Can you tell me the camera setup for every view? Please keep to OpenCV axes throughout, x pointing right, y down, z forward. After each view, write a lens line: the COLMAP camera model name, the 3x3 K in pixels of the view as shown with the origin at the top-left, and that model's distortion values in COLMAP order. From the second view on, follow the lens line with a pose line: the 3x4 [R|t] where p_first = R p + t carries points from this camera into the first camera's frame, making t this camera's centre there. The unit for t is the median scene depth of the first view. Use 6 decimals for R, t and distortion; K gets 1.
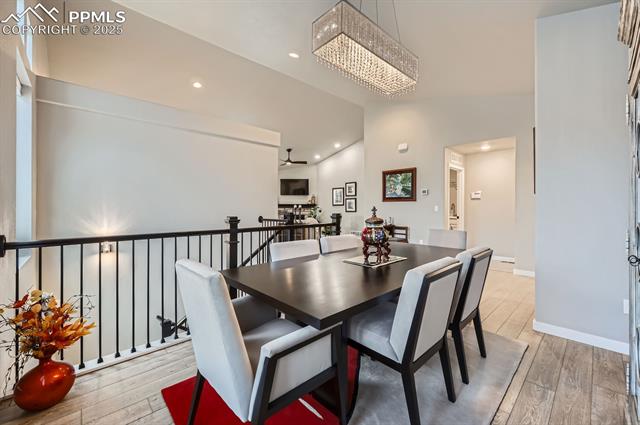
lens RADIAL K [[261.8, 0, 317.4], [0, 261.8, 208.7], [0, 0, 1]] dist [0.002175, 0.000457]
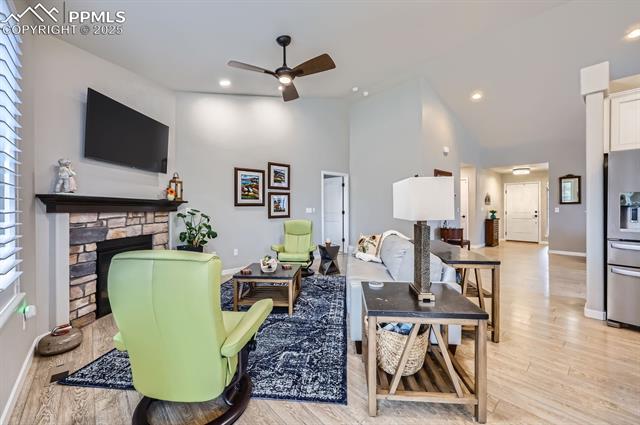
lens RADIAL K [[261.8, 0, 317.9], [0, 261.8, 210.5], [0, 0, 1]] dist [0.002175, 0.000457]
pose [[-0.007082, -0.000886, 0.999975, -0.419816], [0.008555, 0.999963, 0.000946, -0.002141], [-0.999938, 0.008561, -0.007075, 0.907716]]
